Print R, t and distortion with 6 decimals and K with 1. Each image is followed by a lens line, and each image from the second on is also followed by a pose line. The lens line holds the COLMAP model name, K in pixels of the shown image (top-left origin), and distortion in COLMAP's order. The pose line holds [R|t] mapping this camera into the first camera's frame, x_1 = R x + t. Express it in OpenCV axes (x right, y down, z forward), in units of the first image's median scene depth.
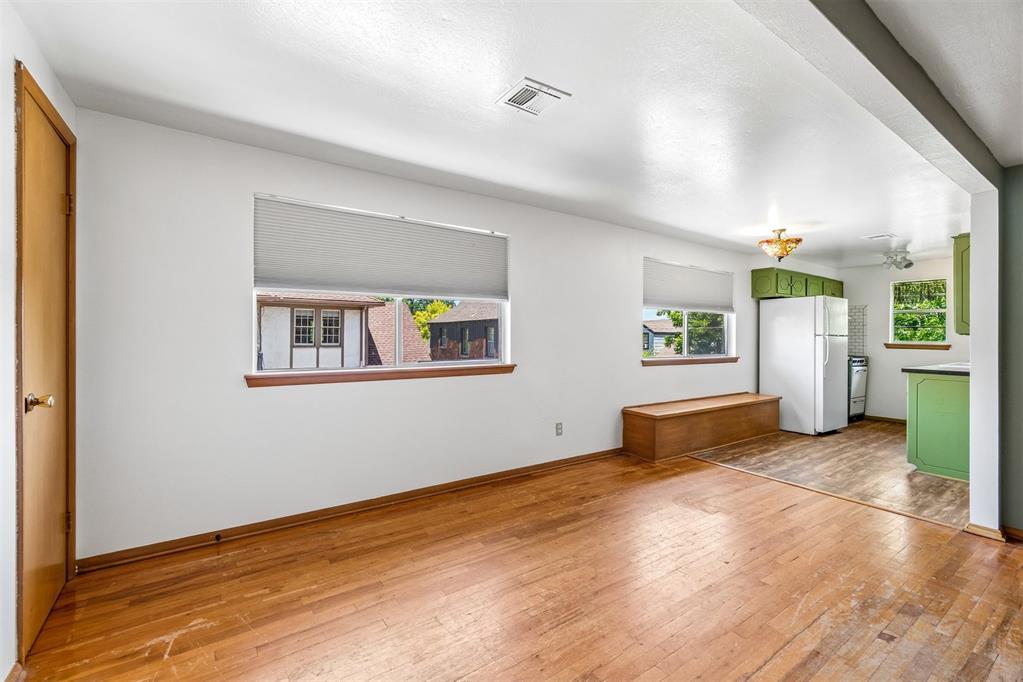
lens RADIAL K [[445.6, 0, 510.3], [0, 445.6, 343.0], [0, 0, 1]] dist [0.001201, -0.000040]
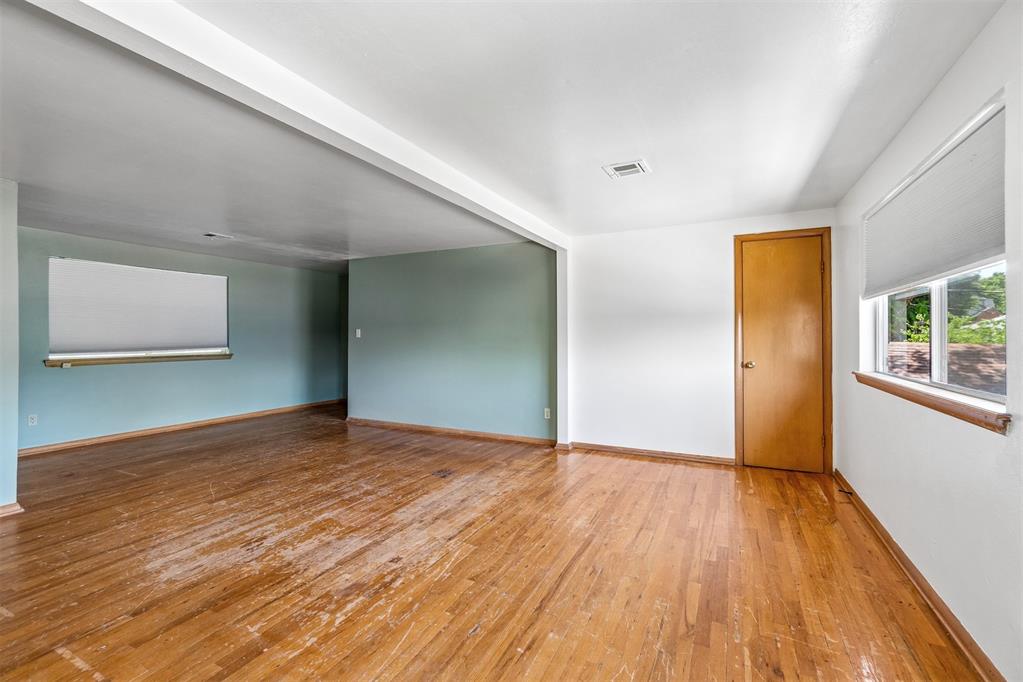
lens RADIAL K [[445.6, 0, 511.3], [0, 445.6, 330.2], [0, 0, 1]] dist [0.001201, -0.000040]
pose [[-0.876827, -0.015061, -0.480571, 0.981888], [-0.019177, 0.999809, 0.003656, -0.032695], [0.480424, 0.012422, -0.876948, 1.916157]]
